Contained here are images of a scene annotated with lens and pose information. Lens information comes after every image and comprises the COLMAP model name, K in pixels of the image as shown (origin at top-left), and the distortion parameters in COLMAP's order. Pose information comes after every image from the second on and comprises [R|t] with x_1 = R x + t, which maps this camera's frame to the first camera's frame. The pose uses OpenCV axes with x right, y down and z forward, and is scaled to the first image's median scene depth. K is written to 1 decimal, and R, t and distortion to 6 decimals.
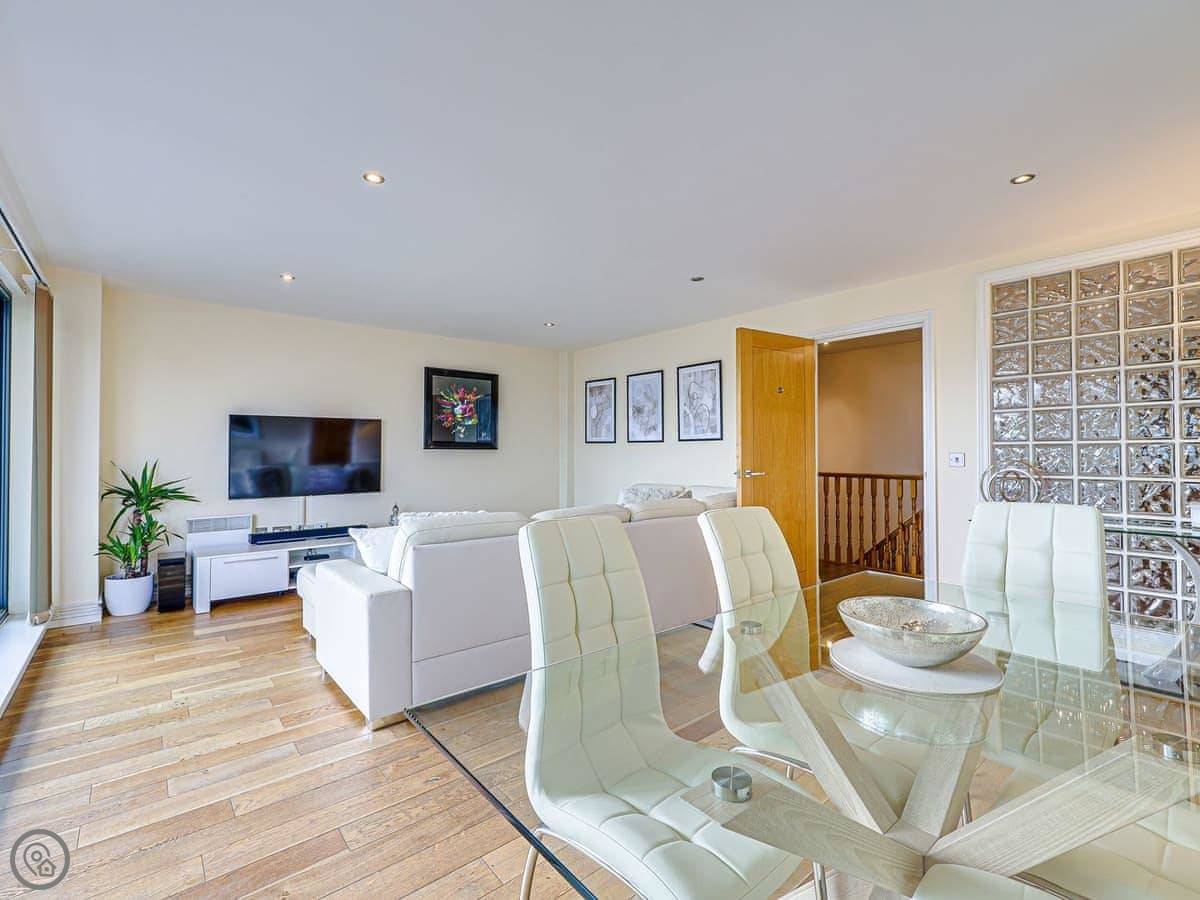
lens RADIAL K [[537.7, 0, 591.3], [0, 537.7, 448.5], [0, 0, 1]] dist [-0.001363, 0.000201]
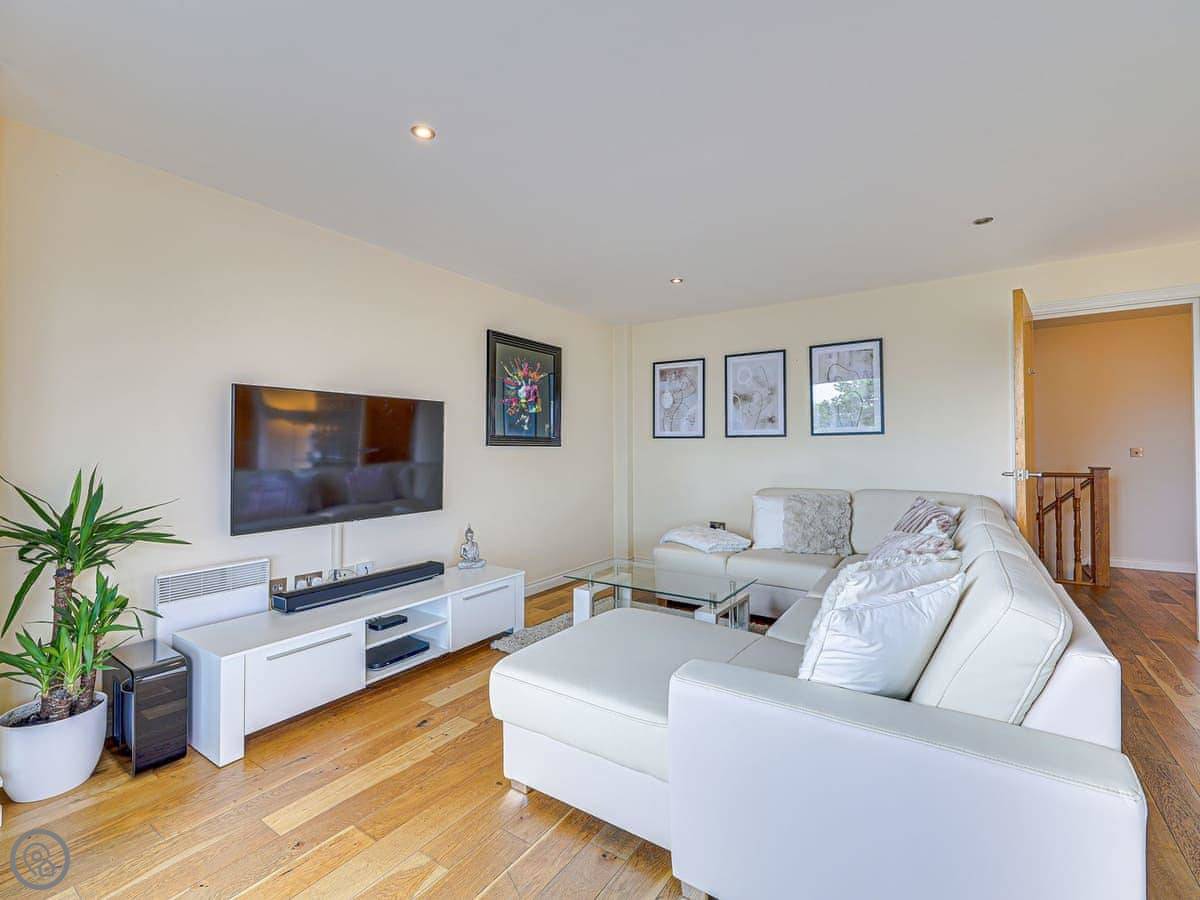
lens RADIAL K [[537.7, 0, 595.1], [0, 537.7, 443.6], [0, 0, 1]] dist [-0.001363, 0.000201]
pose [[0.961883, -0.000959, 0.273461, -0.371173], [0.003089, 0.999968, -0.007360, 0.003799], [-0.273445, 0.007924, 0.961855, 0.287044]]
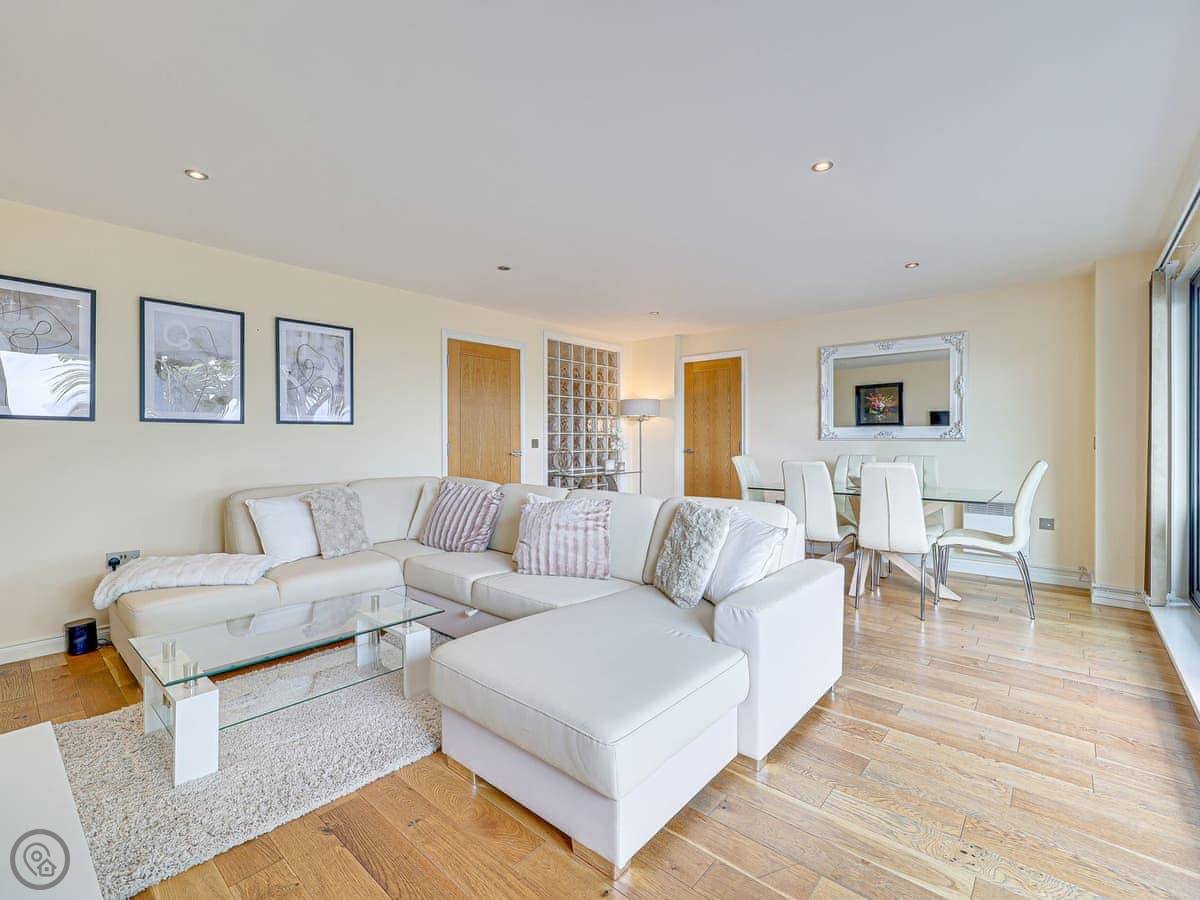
lens RADIAL K [[537.7, 0, 595.7], [0, 537.7, 450.1], [0, 0, 1]] dist [-0.001363, 0.000201]
pose [[-0.151367, -0.019351, 0.988288, -0.576184], [-0.004101, 0.999812, 0.018948, 0.006416], [-0.988469, -0.001185, -0.151417, 0.672978]]
